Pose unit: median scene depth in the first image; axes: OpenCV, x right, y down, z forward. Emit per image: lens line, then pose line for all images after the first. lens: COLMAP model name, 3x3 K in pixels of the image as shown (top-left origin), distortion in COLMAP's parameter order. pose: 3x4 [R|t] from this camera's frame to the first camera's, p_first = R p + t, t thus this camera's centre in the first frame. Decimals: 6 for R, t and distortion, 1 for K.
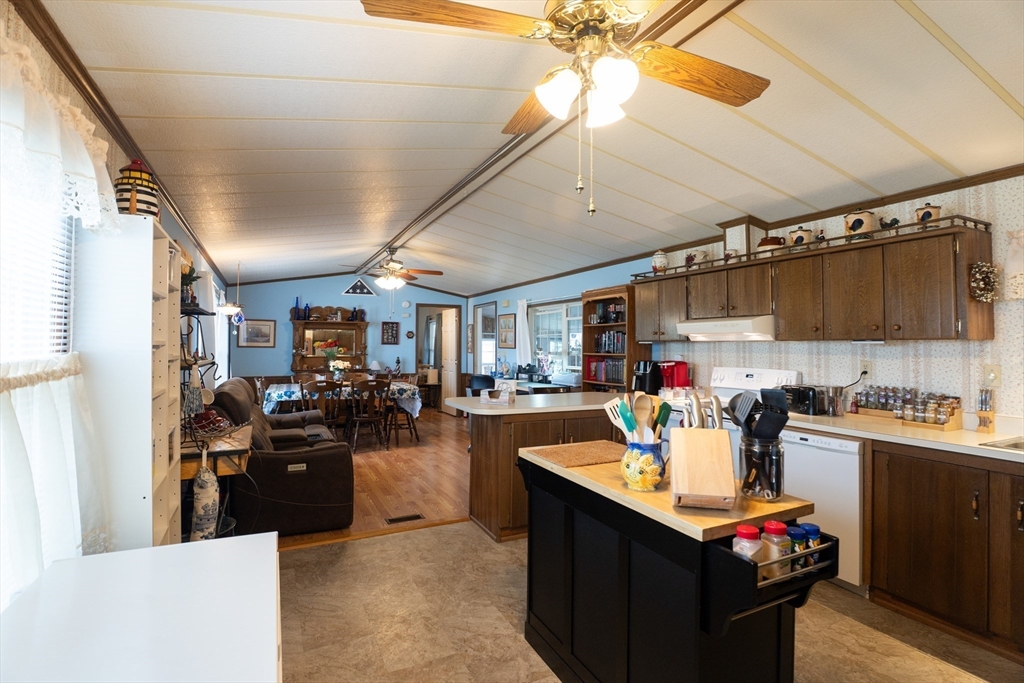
lens RADIAL K [[502.6, 0, 512.0], [0, 502.6, 341.5], [0, 0, 1]] dist [-0.042329, 0.008702]
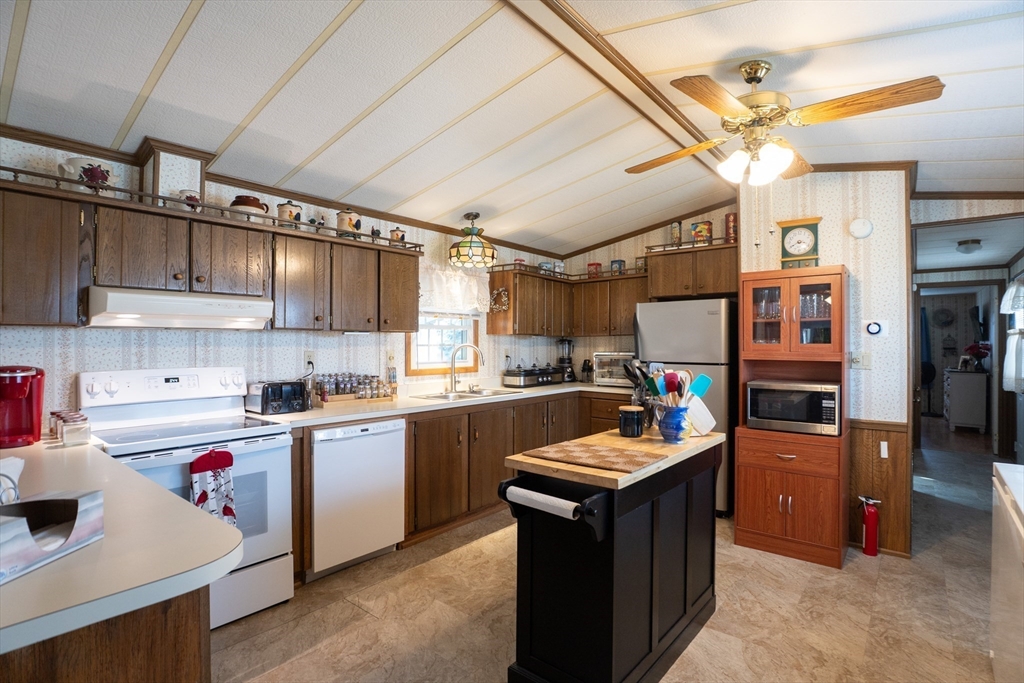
lens RADIAL K [[502.6, 0, 512.0], [0, 502.6, 341.5], [0, 0, 1]] dist [-0.042329, 0.008702]
pose [[-0.426719, -0.006196, 0.904363, -0.470685], [-0.010920, 0.999939, 0.001698, 0.014755], [-0.904318, -0.009151, -0.426761, 1.234586]]
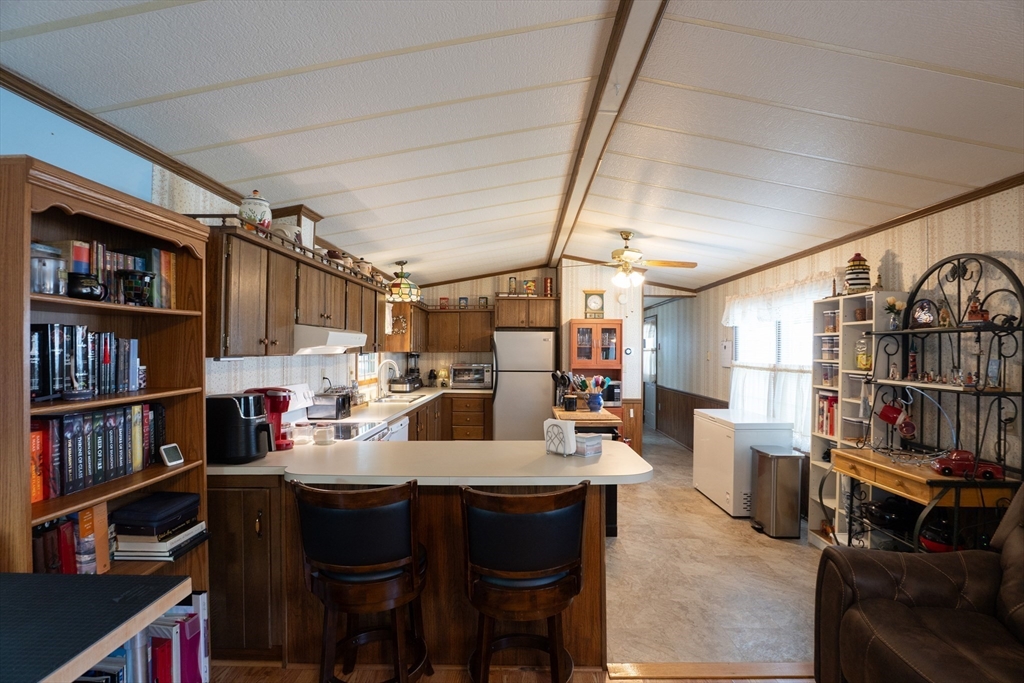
lens RADIAL K [[502.6, 0, 512.0], [0, 502.6, 341.5], [0, 0, 1]] dist [-0.042329, 0.008702]
pose [[-0.893434, -0.006593, 0.449146, -0.342984], [-0.015999, 0.999725, -0.017150, -0.020114], [-0.448909, -0.022508, -0.893294, 2.255345]]
